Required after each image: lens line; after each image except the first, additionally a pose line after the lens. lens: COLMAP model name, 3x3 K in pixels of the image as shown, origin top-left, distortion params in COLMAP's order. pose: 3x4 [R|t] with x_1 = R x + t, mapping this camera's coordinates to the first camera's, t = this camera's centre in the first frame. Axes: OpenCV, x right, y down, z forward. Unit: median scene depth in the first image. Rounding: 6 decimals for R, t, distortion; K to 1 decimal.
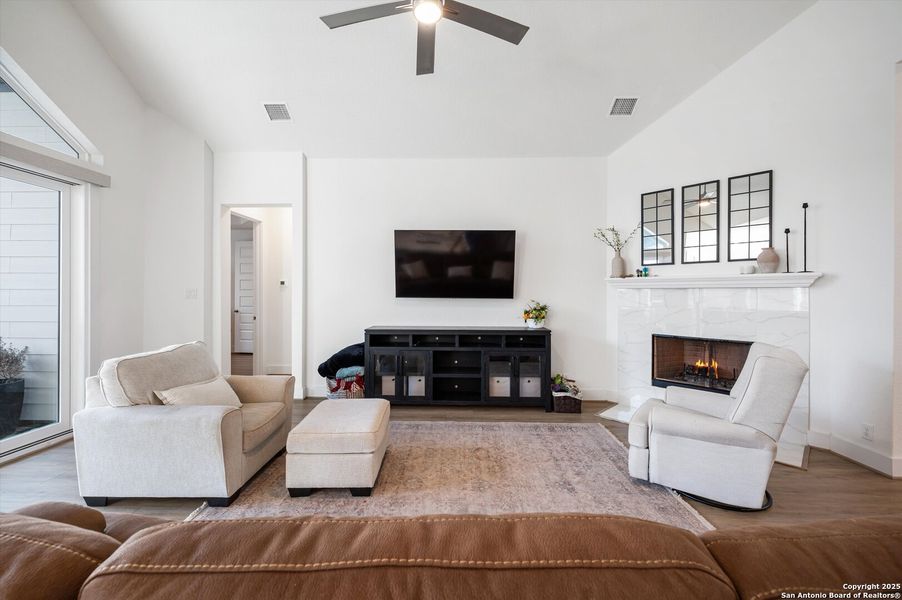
lens RADIAL K [[359.9, 0, 447.3], [0, 359.9, 297.6], [0, 0, 1]] dist [-0.000846, 0.000310]
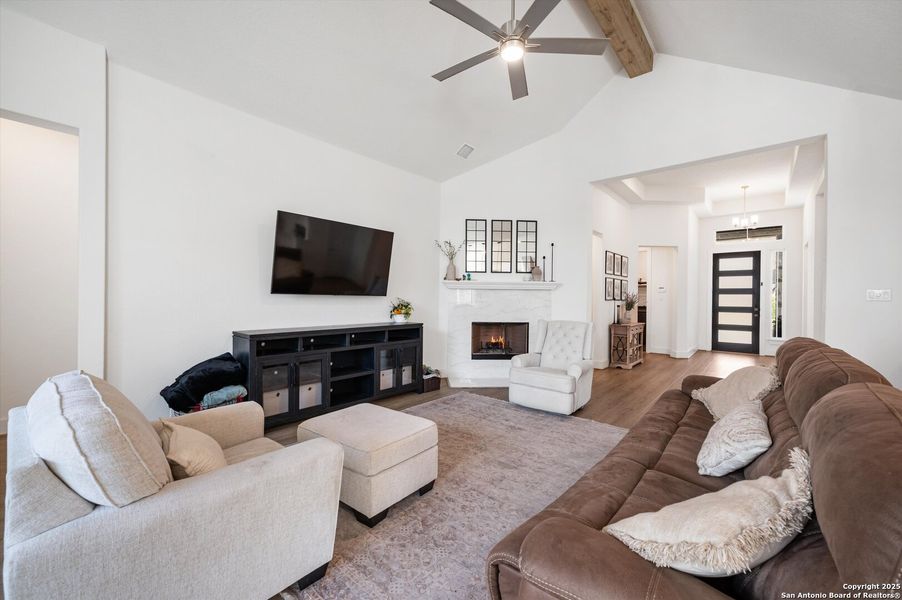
lens RADIAL K [[359.9, 0, 450.9], [0, 359.9, 300.8], [0, 0, 1]] dist [-0.000846, 0.000310]
pose [[0.629524, -0.003631, 0.776972, -0.549211], [0.004701, 0.999989, 0.000865, 0.017799], [-0.776967, 0.003108, 0.629534, 0.191423]]
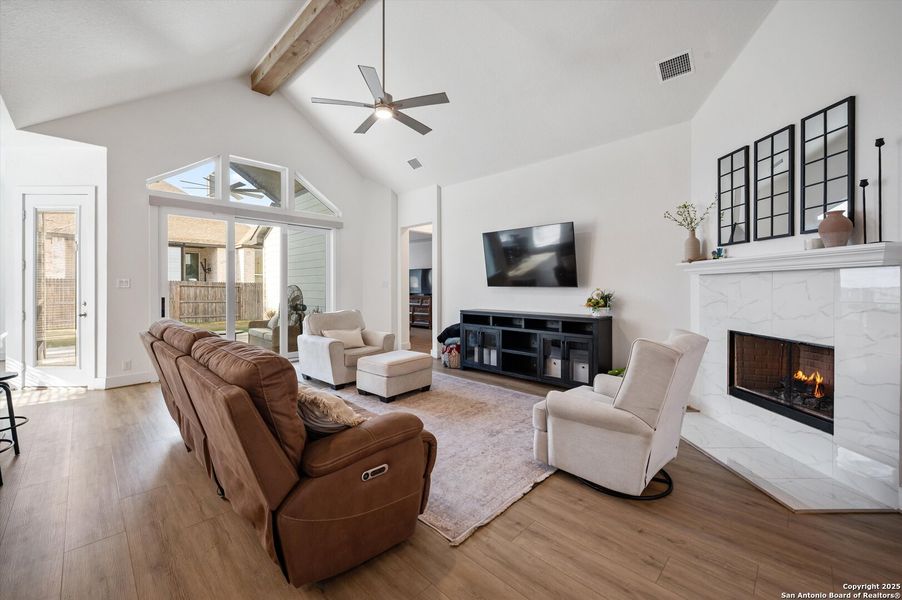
lens RADIAL K [[359.9, 0, 443.1], [0, 359.9, 292.6], [0, 0, 1]] dist [-0.000846, 0.000310]
pose [[0.731878, 0.008075, -0.681388, 0.642547], [-0.005515, 0.999967, 0.005927, 0.015613], [0.681414, -0.000580, 0.731898, -0.025693]]
